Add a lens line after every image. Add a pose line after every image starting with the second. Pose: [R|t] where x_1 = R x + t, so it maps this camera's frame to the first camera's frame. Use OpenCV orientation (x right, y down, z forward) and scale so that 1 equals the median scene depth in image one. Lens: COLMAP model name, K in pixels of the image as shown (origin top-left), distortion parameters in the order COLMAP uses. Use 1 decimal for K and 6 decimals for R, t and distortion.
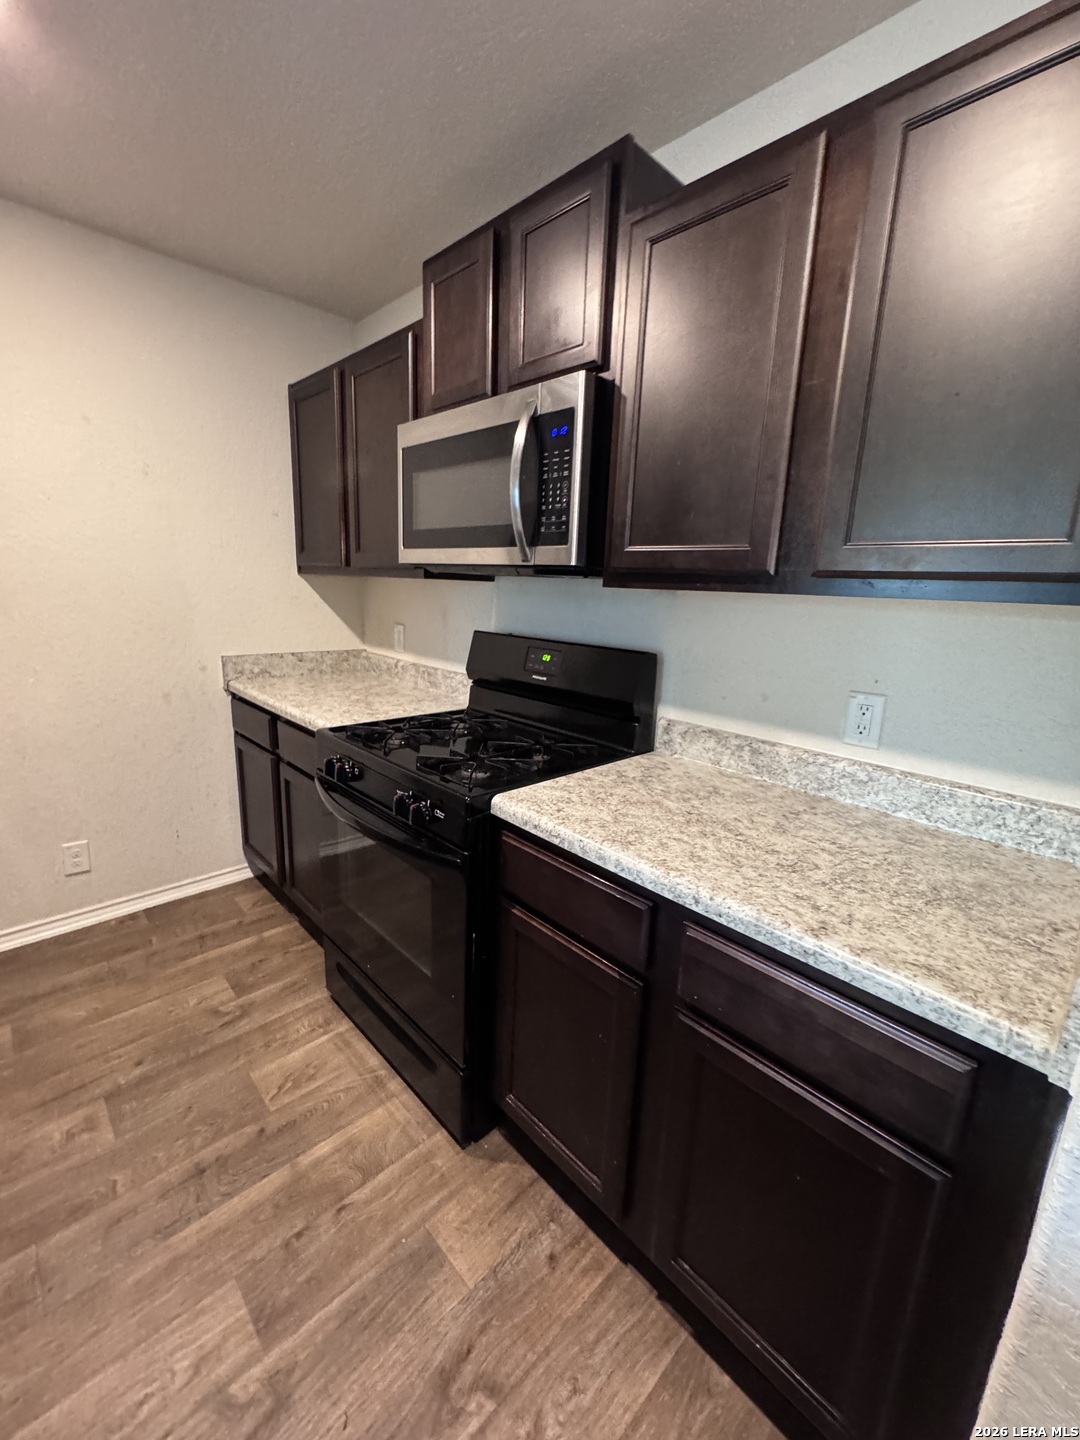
lens RADIAL K [[591.0, 0, 540.0], [0, 591.0, 720.0], [0, 0, 1]] dist [-0.001114, 0.000396]
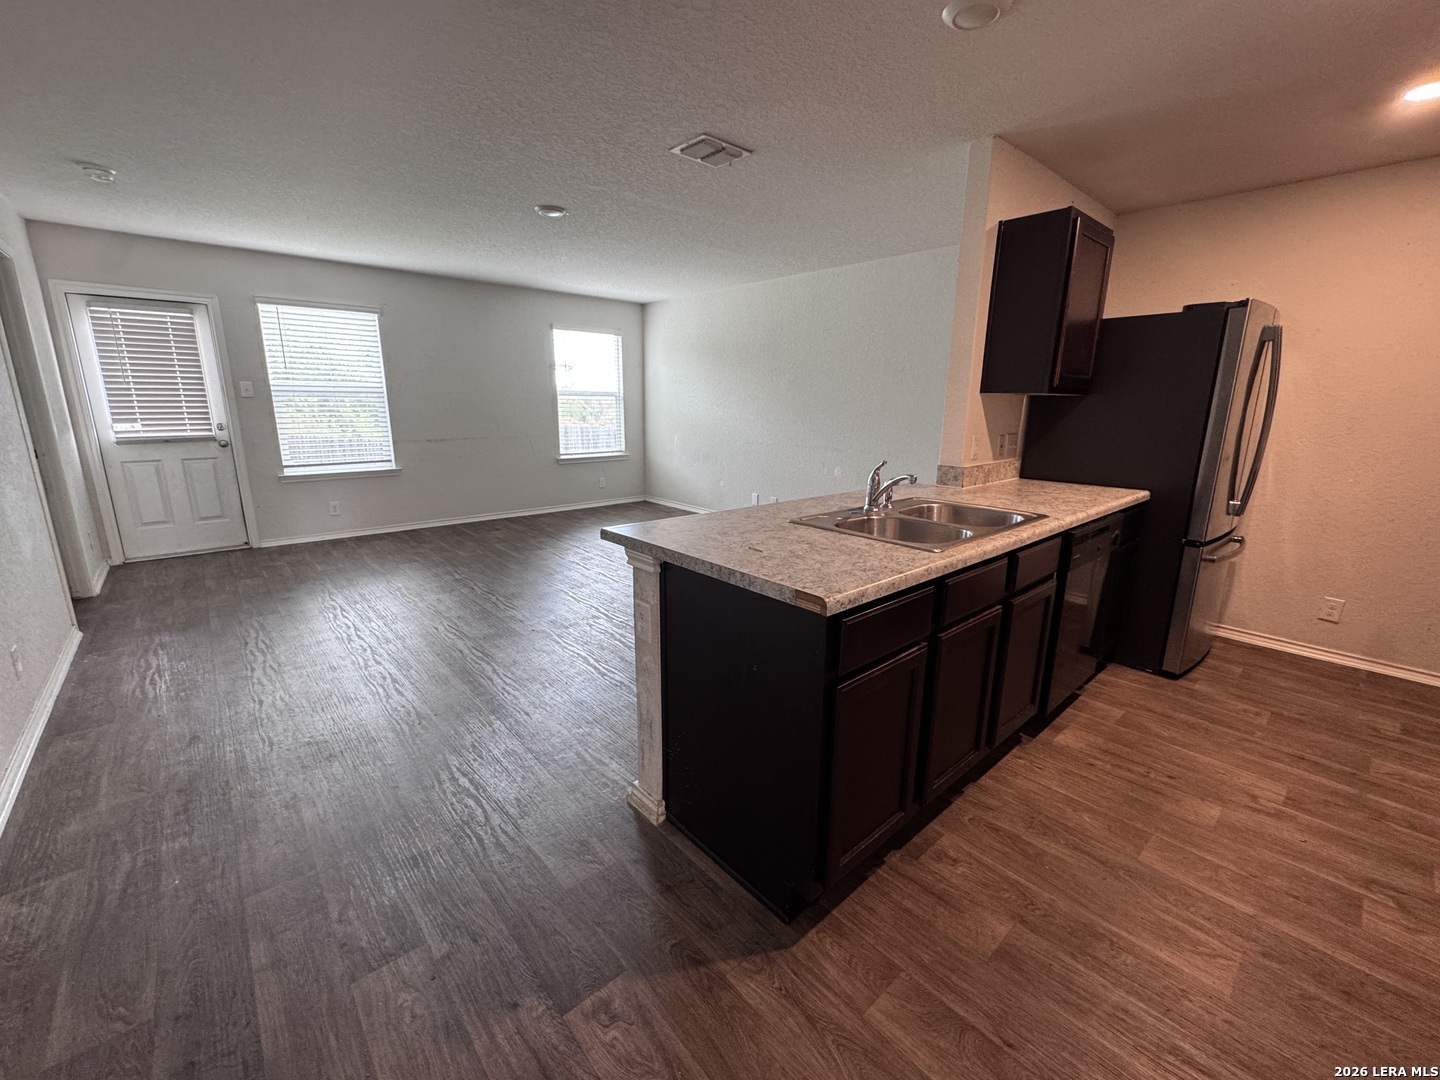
lens RADIAL K [[591.0, 0, 720.4], [0, 591.0, 536.9], [0, 0, 1]] dist [-0.001114, 0.000396]
pose [[-0.037347, 0.187185, -0.981615, 0.694093], [-0.240830, 0.951661, 0.190636, 0.171549], [0.969848, 0.243522, 0.009538, -0.524163]]
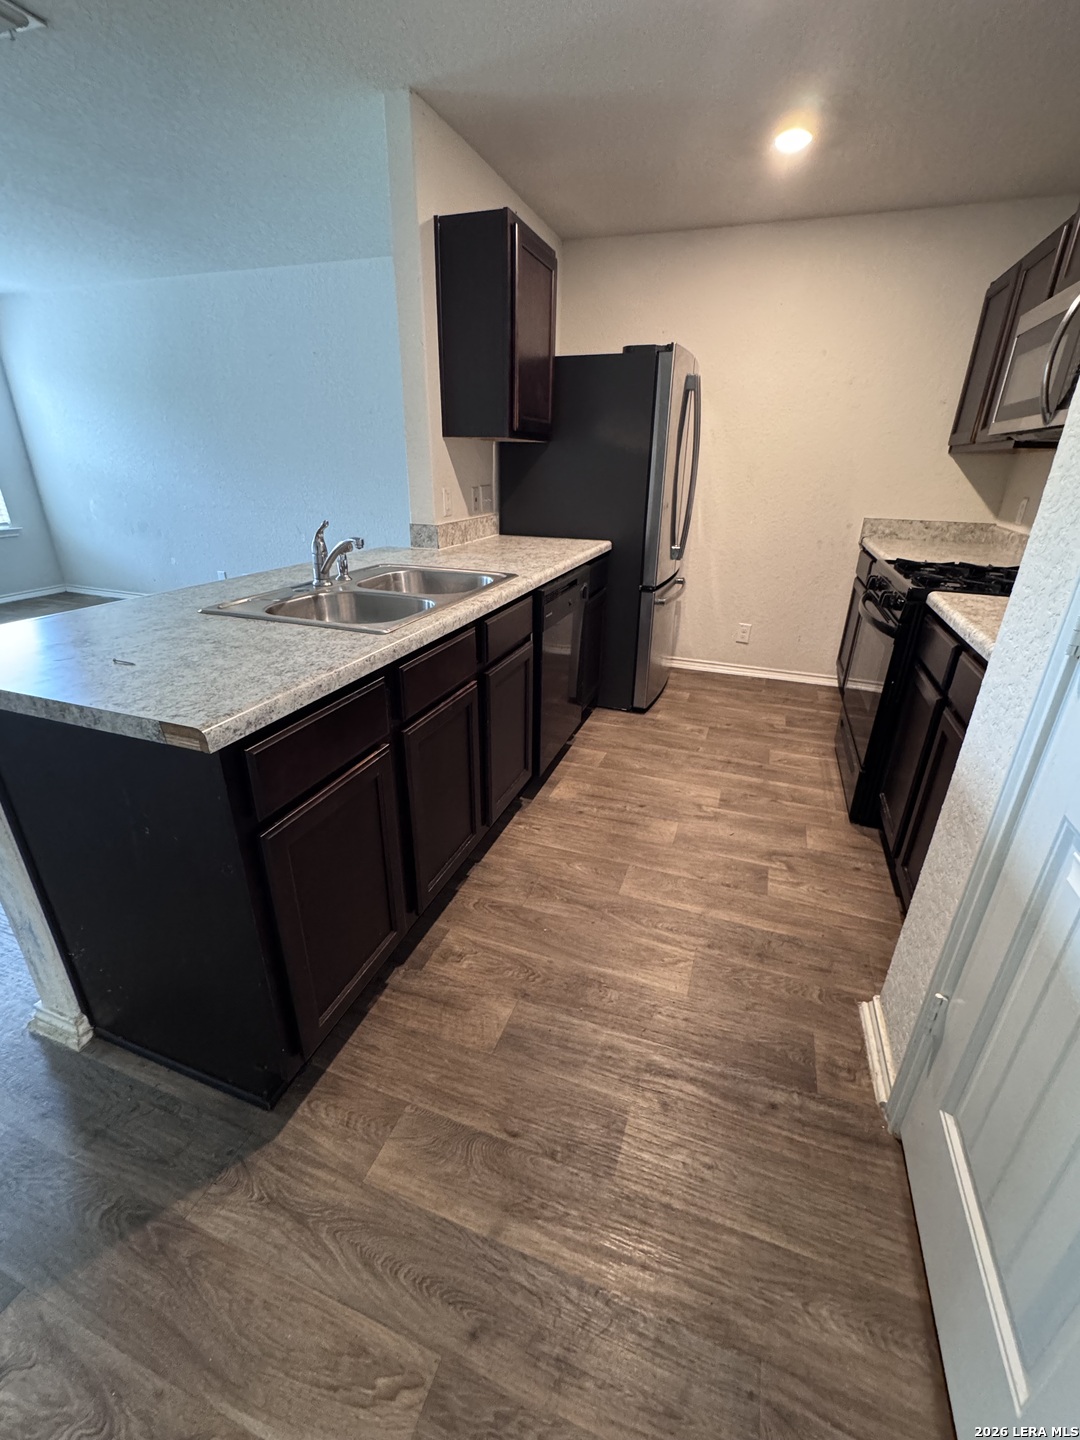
lens RADIAL K [[611.2, 0, 544.7], [0, 611.2, 717.7], [0, 0, 1]] dist [-0.000688, 0.000269]
pose [[0.449625, 0.319367, -0.834172, 0.573384], [-0.203223, 0.945979, 0.252634, 0.153742], [0.869792, 0.055933, 0.490238, -0.397062]]
